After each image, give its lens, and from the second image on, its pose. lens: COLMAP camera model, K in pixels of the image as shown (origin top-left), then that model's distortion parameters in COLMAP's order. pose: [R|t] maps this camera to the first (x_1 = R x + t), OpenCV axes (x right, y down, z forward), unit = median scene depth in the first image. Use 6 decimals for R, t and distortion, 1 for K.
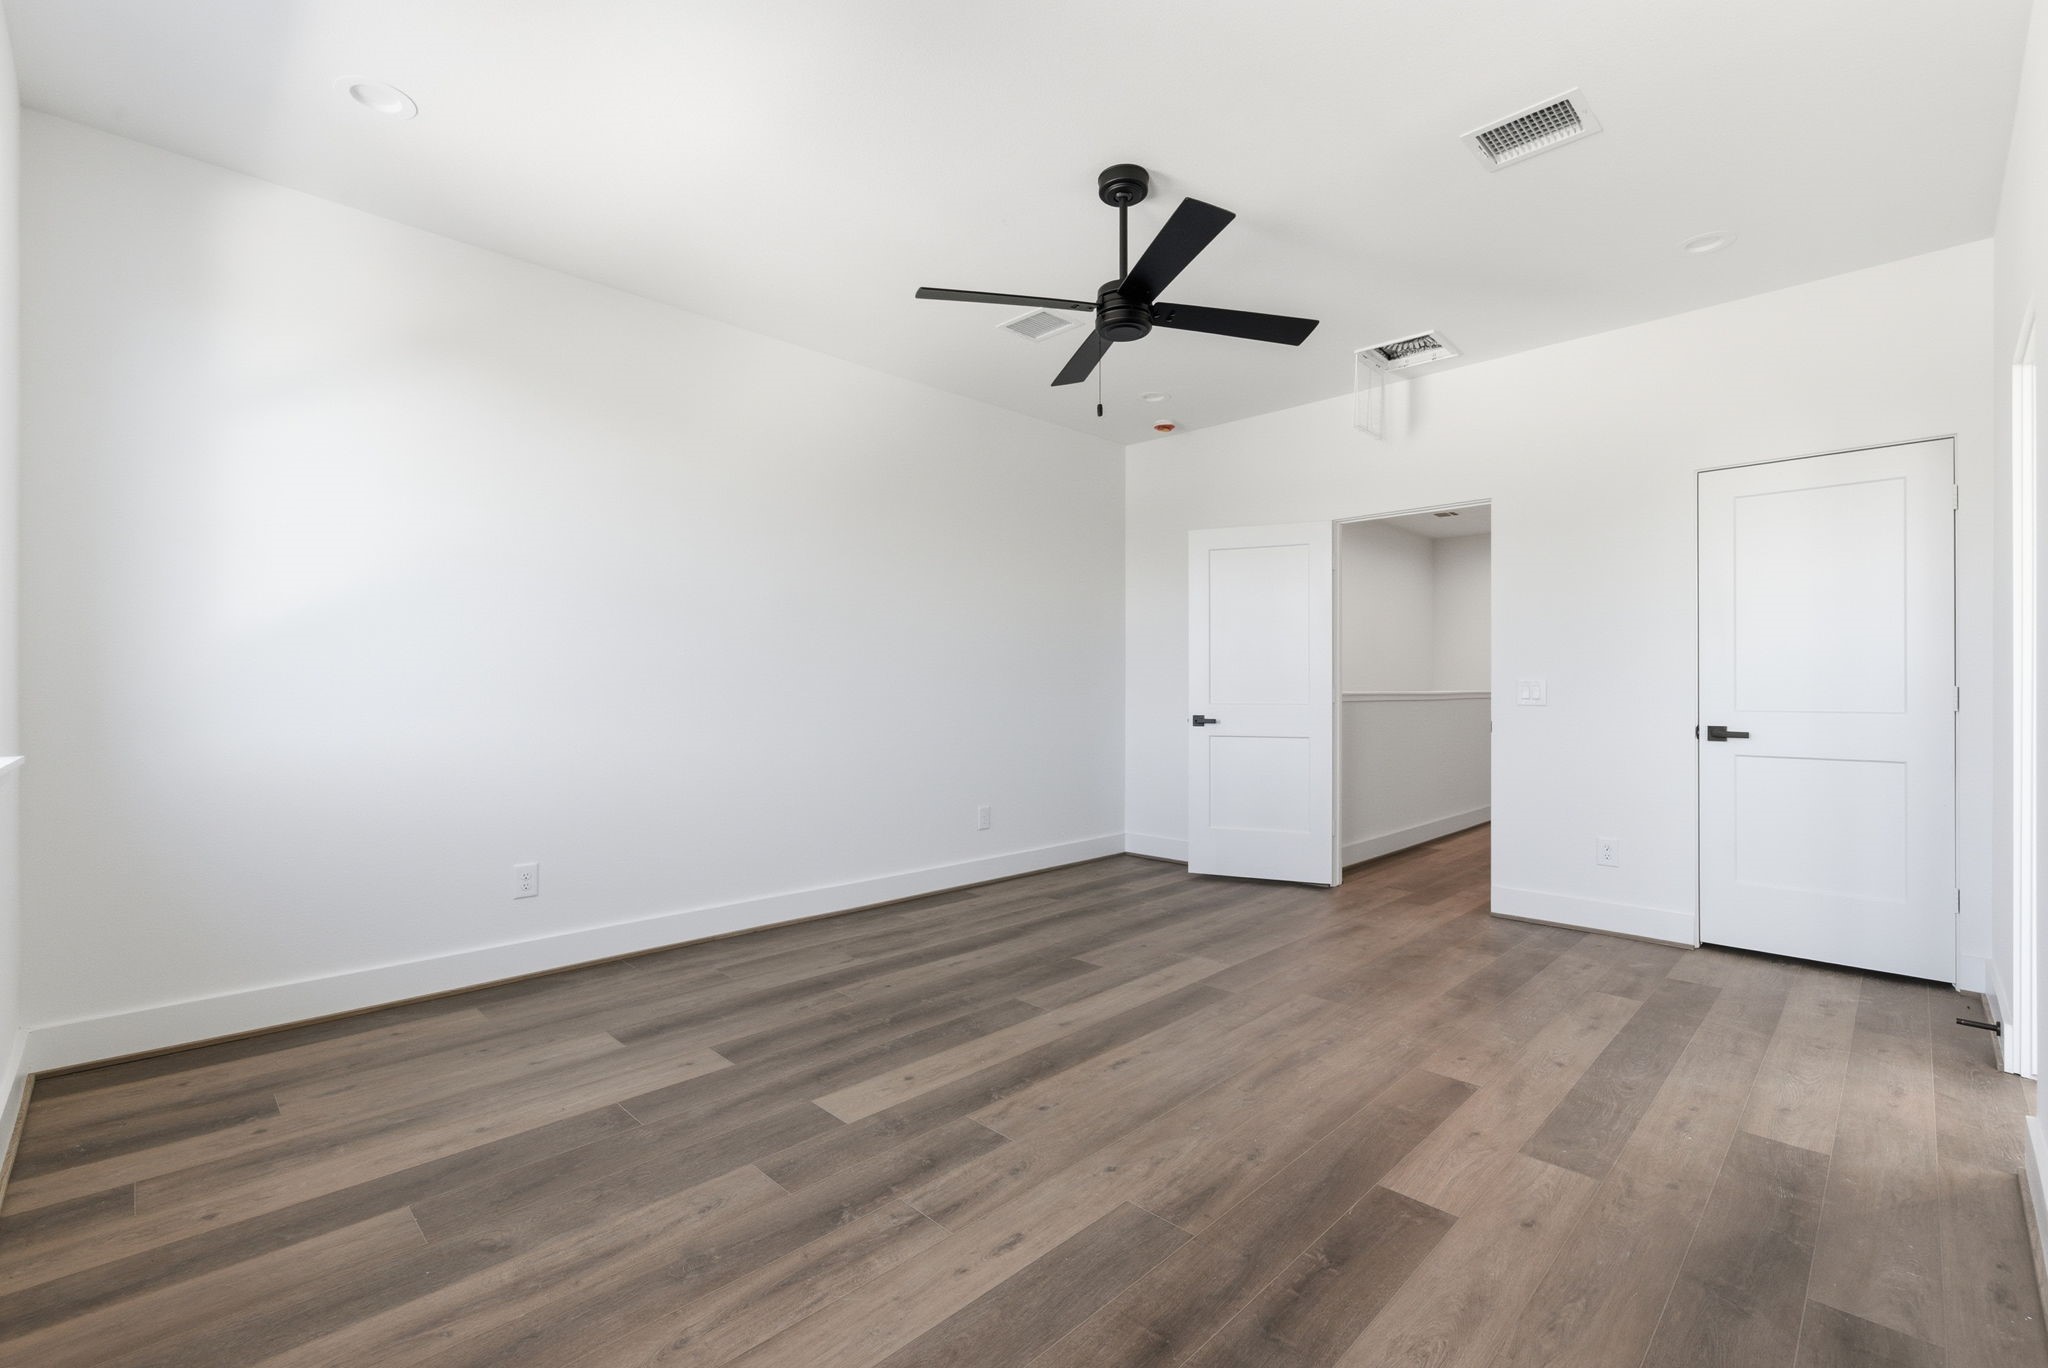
lens RADIAL K [[885.3, 0, 1028.3], [0, 885.3, 682.7], [0, 0, 1]] dist [-0.004091, 0.002016]
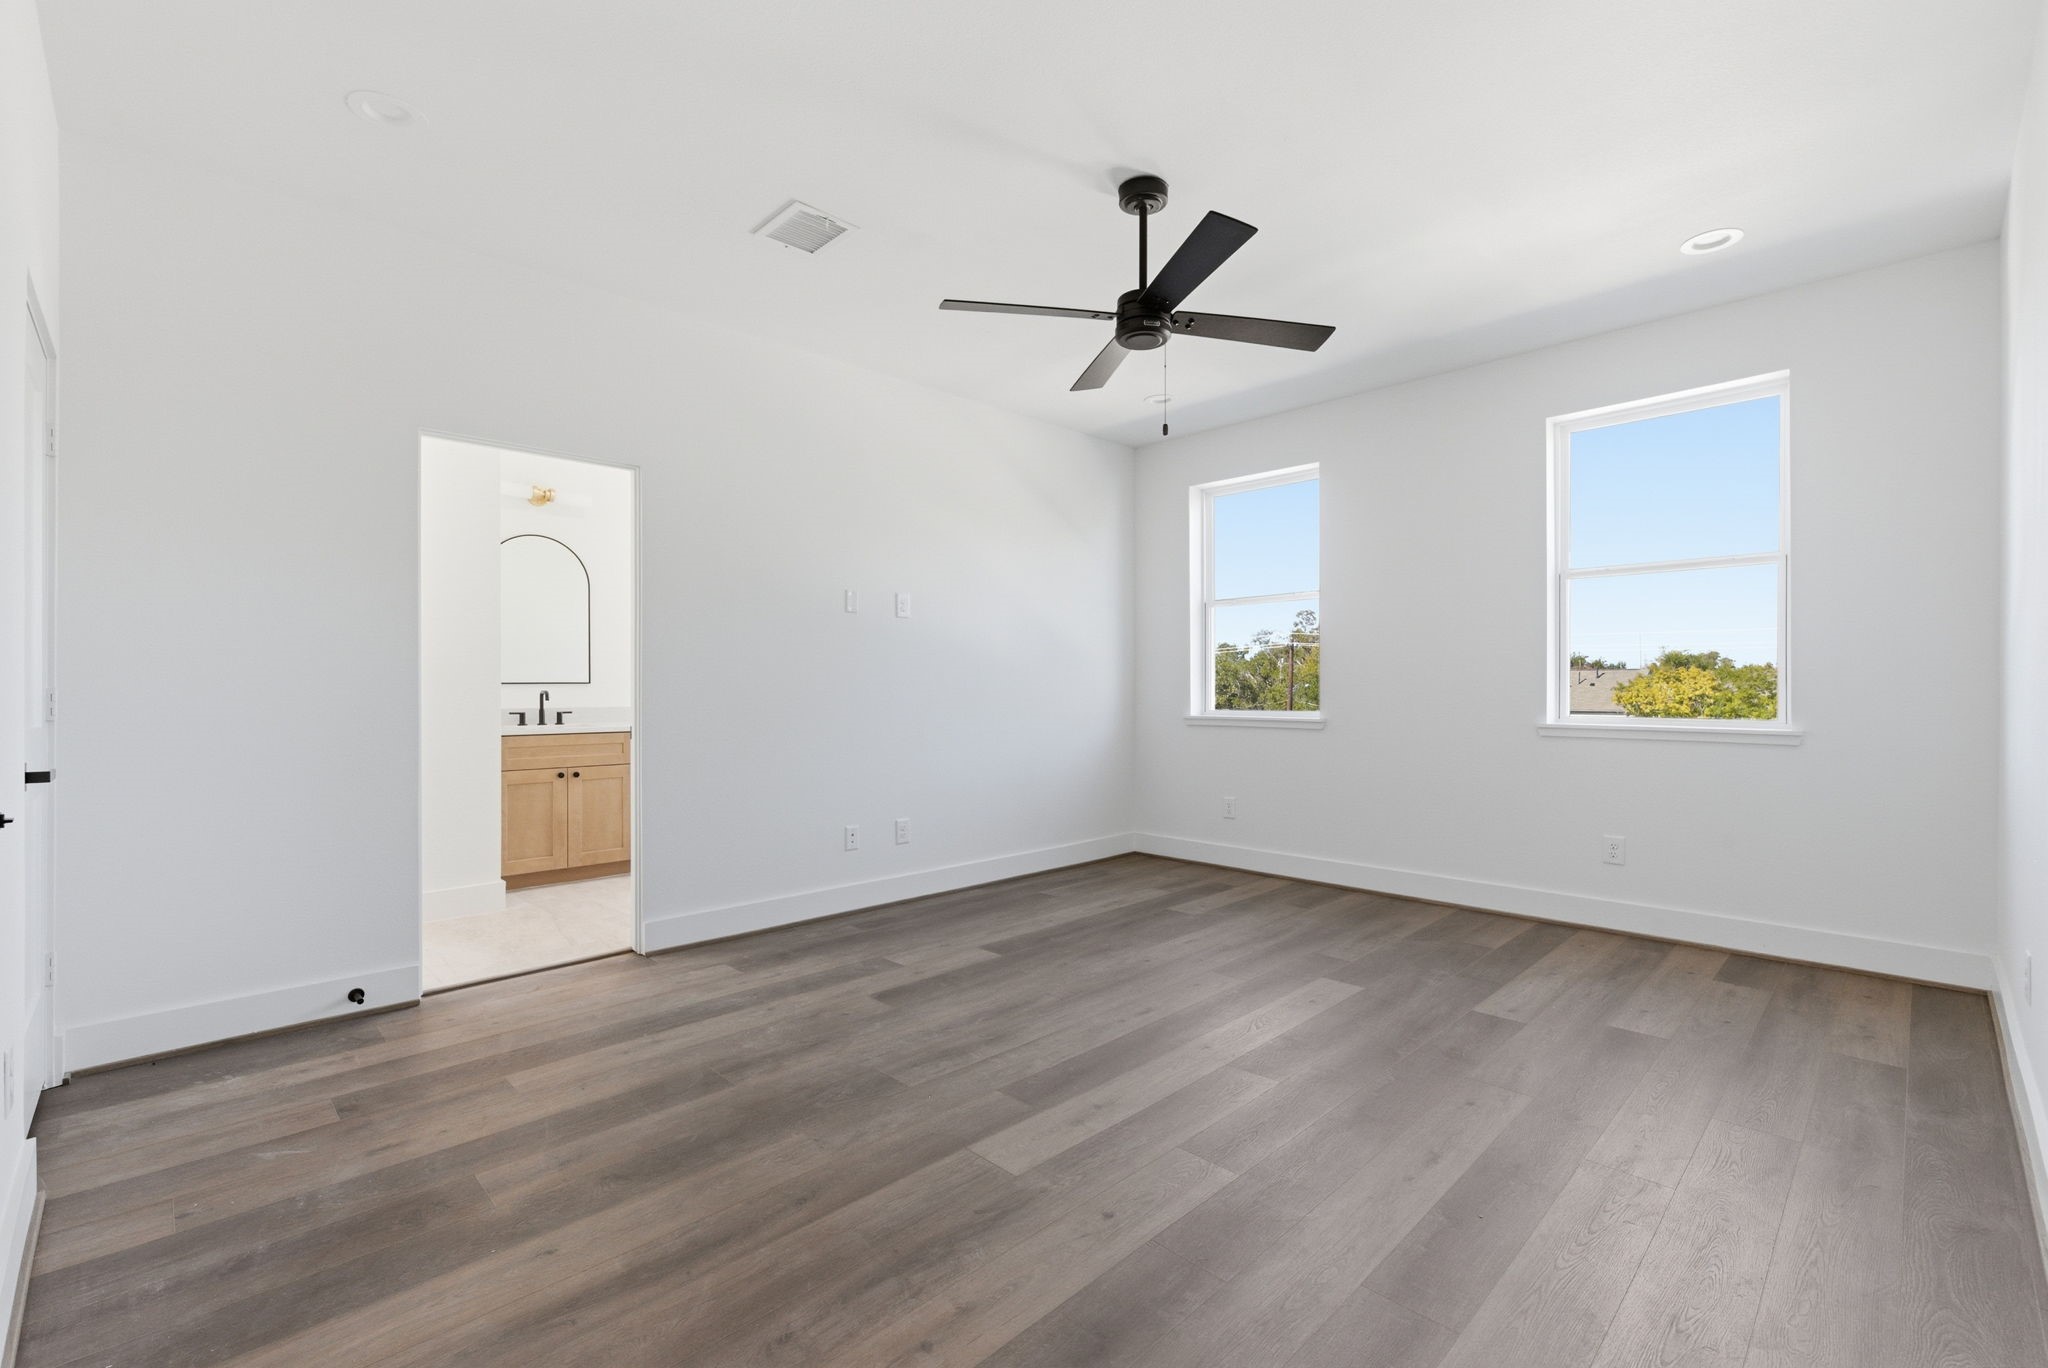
lens RADIAL K [[885.3, 0, 1031.7], [0, 885.3, 687.3], [0, 0, 1]] dist [-0.004091, 0.002016]
pose [[-0.999992, -0.001128, 0.003714, 0.249900], [-0.001133, 0.999999, -0.001231, 0.003268], [-0.003713, -0.001235, -0.999992, 2.180888]]
